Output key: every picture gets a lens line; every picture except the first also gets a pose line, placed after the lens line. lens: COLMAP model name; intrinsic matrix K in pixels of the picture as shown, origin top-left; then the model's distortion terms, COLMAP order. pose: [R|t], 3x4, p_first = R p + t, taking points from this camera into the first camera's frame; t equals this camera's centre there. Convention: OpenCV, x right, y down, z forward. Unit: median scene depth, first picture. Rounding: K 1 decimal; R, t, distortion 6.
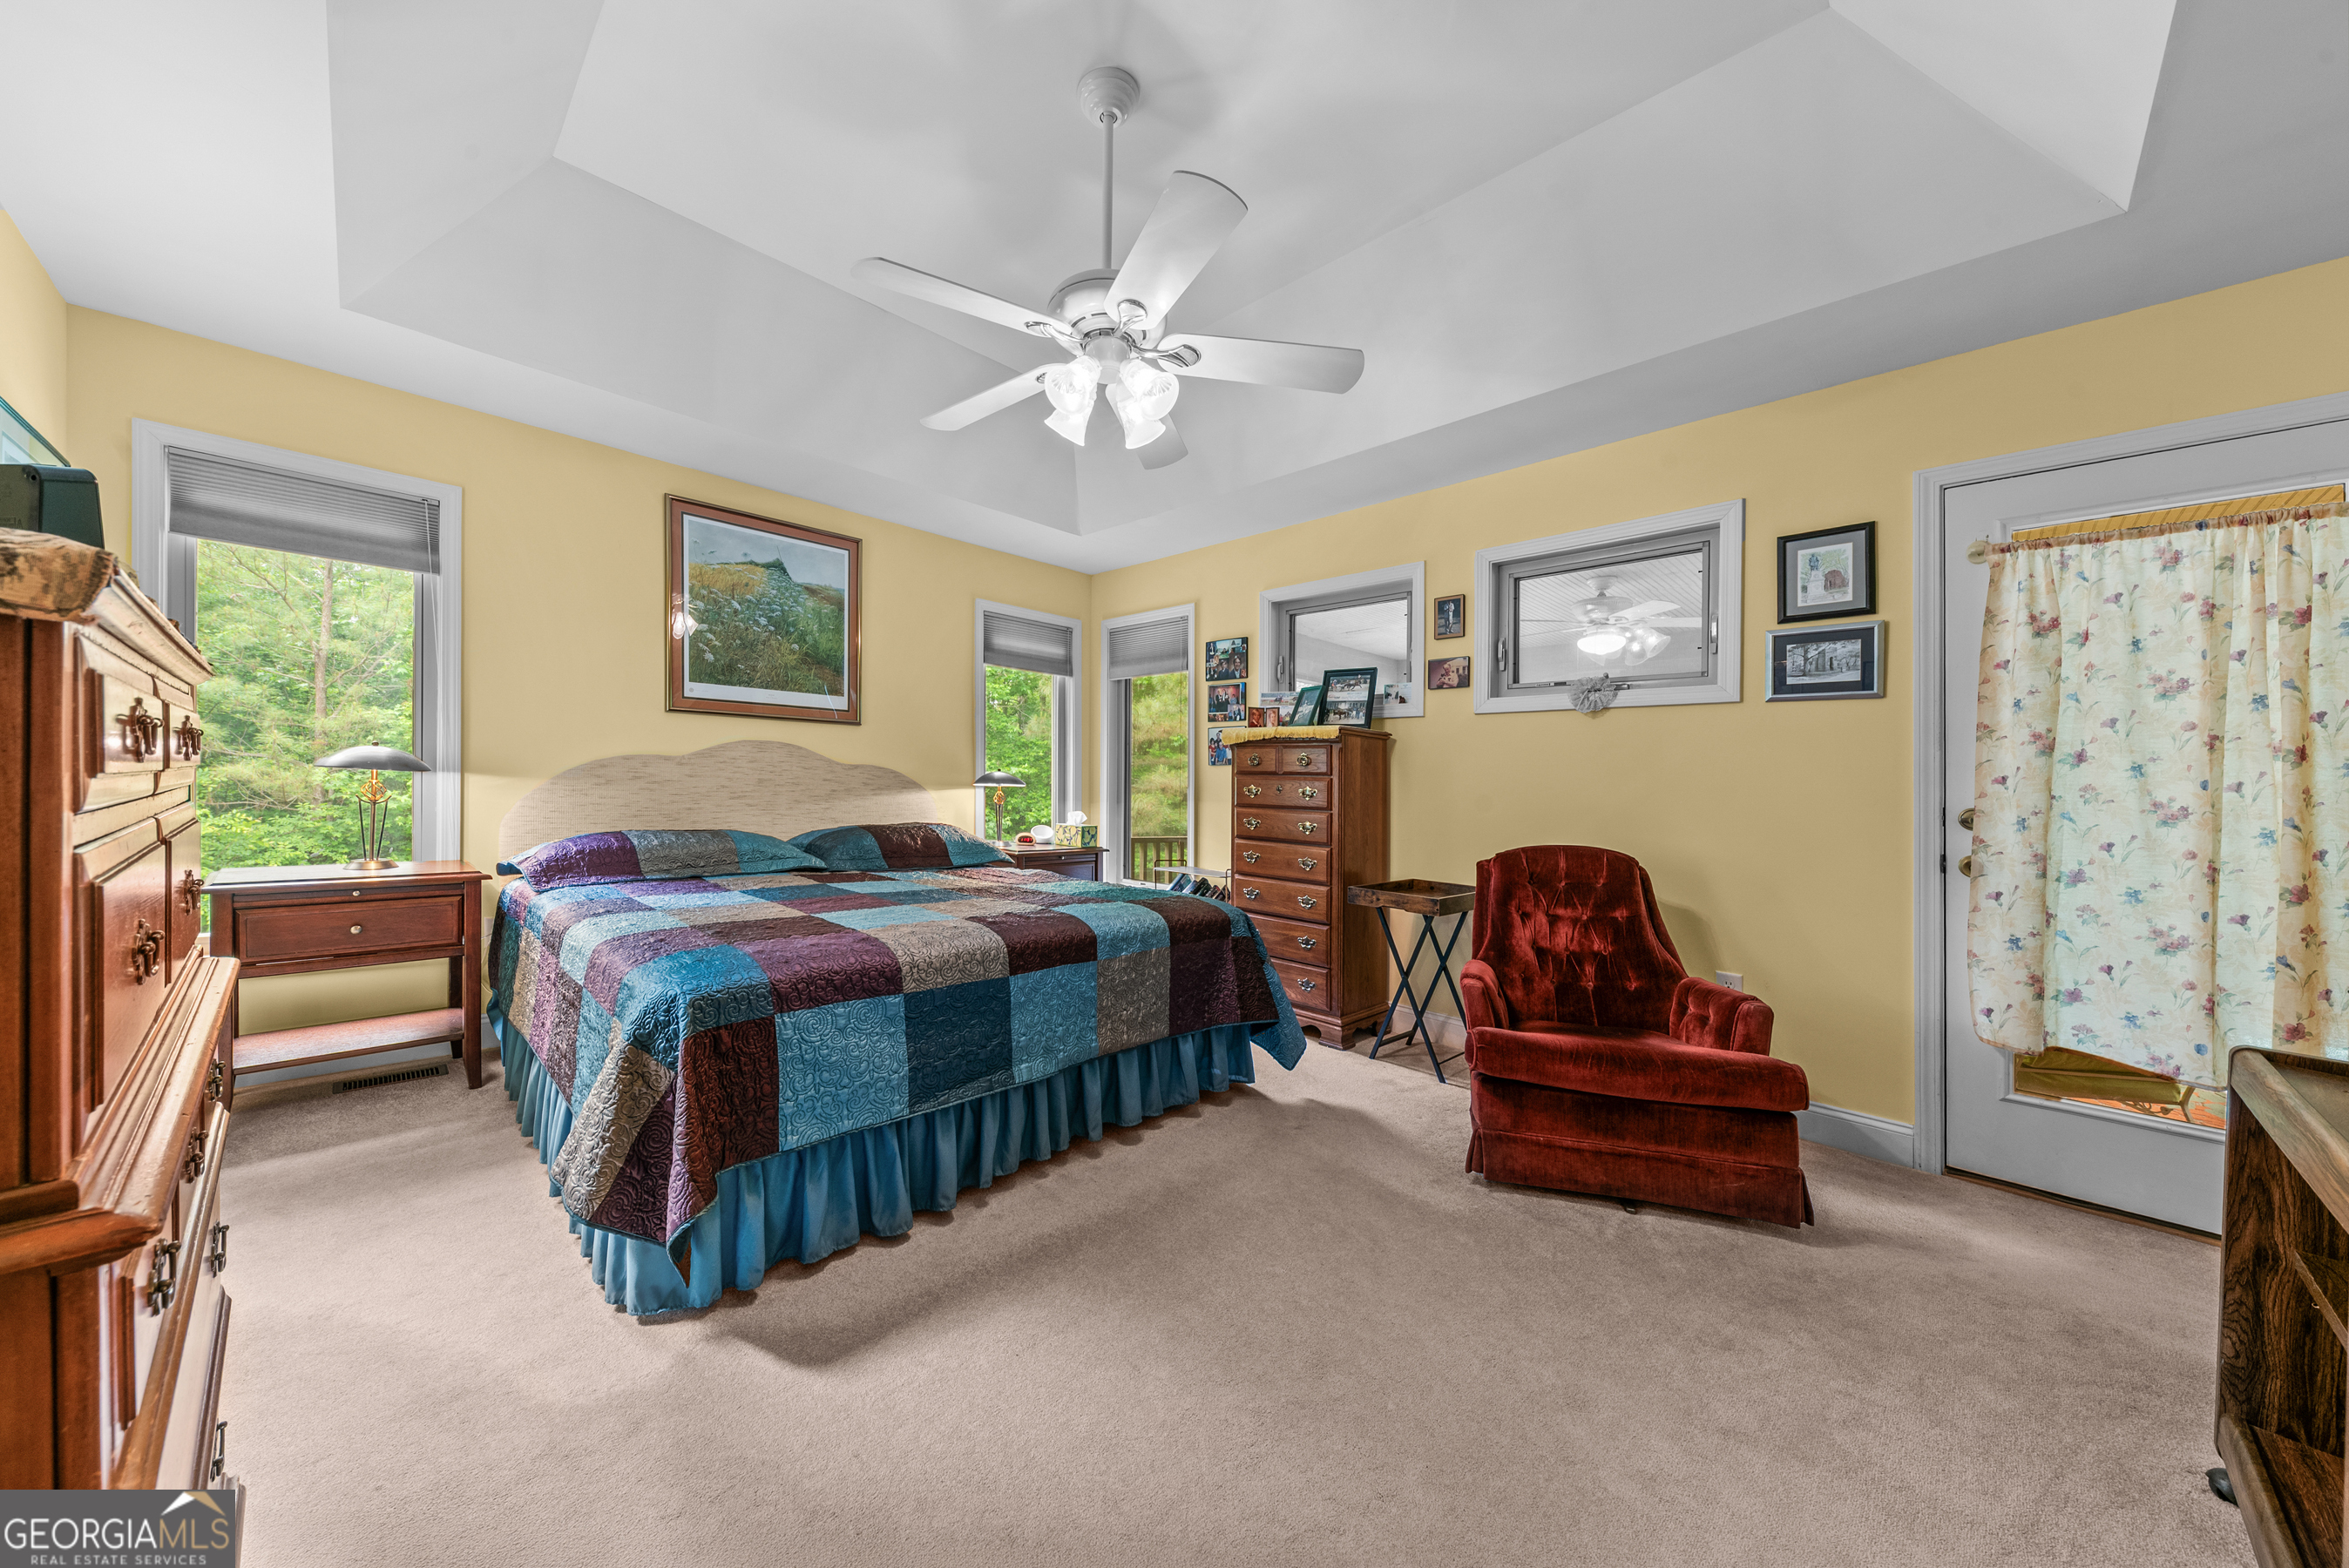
lens RADIAL K [[804.9, 0, 1174.5], [0, 804.9, 784.0], [0, 0, 1]] dist [0.000159, 0.000001]
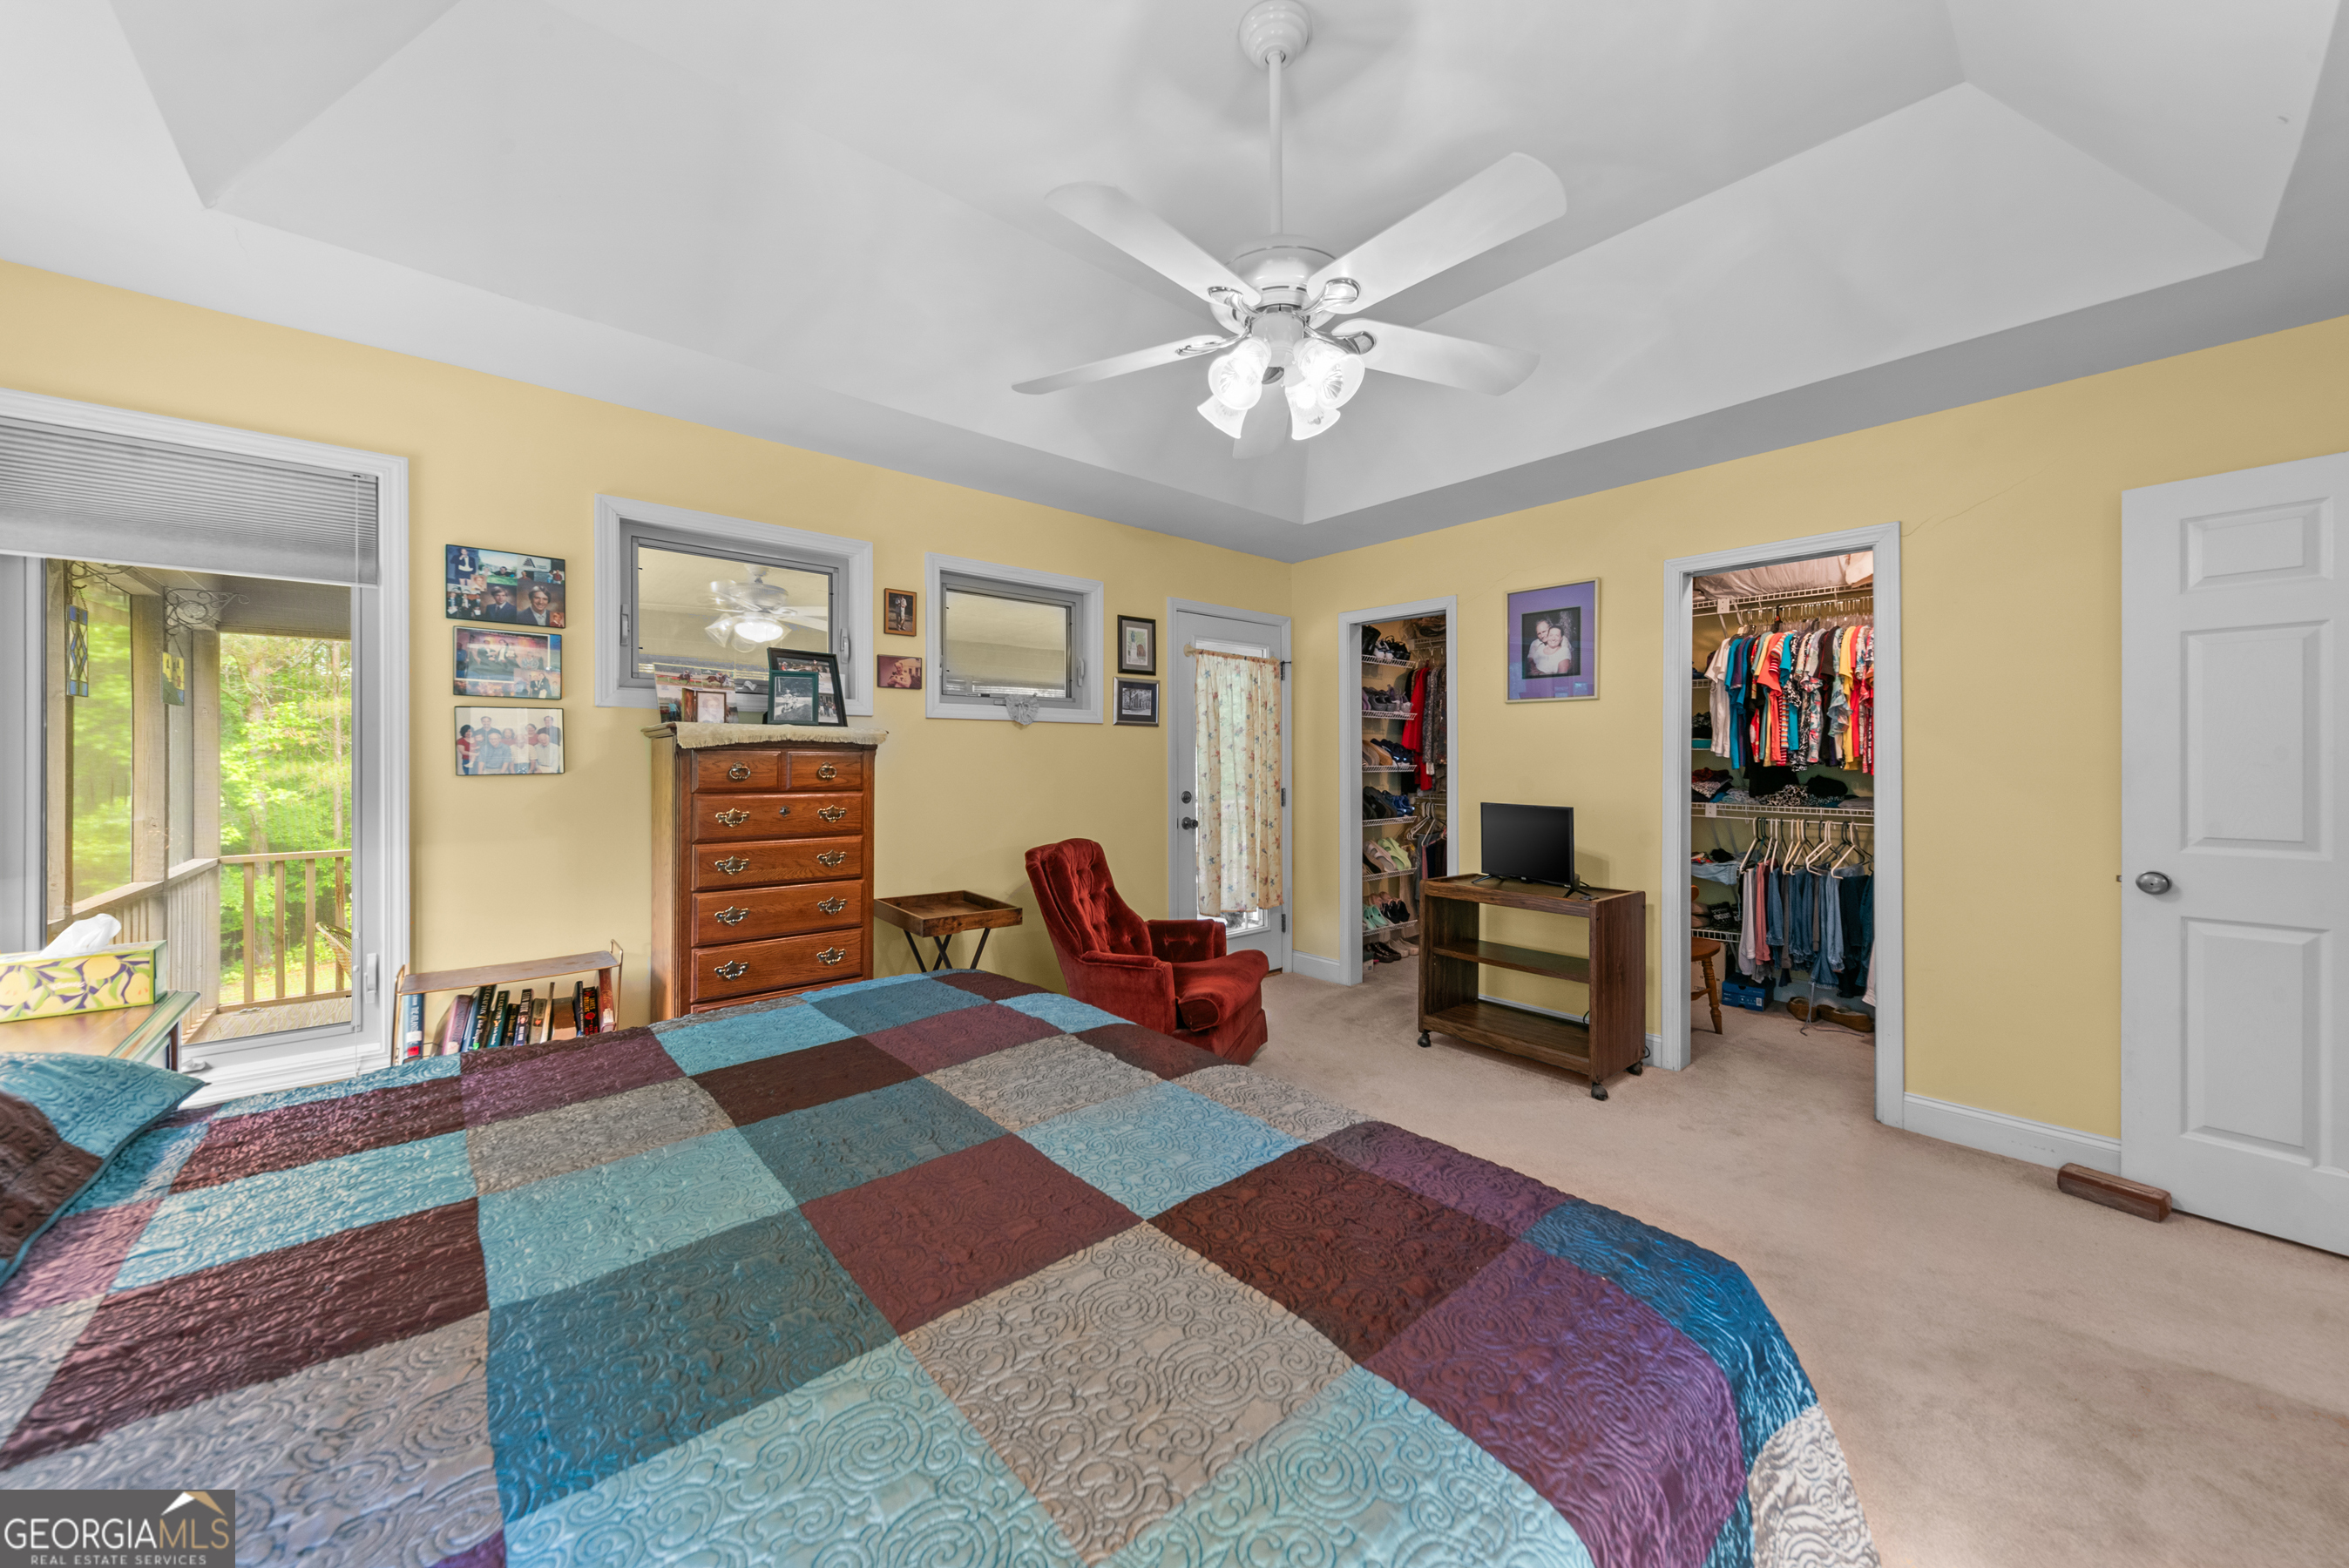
lens RADIAL K [[804.6, 0, 1163.8], [0, 804.6, 772.4], [0, 0, 1]] dist [-0.000568, -0.000068]
pose [[0.085088, -0.019363, 0.996185, -0.578552], [0.023902, 0.999563, 0.017387, -0.031135], [-0.996087, 0.022331, 0.085514, 0.630581]]
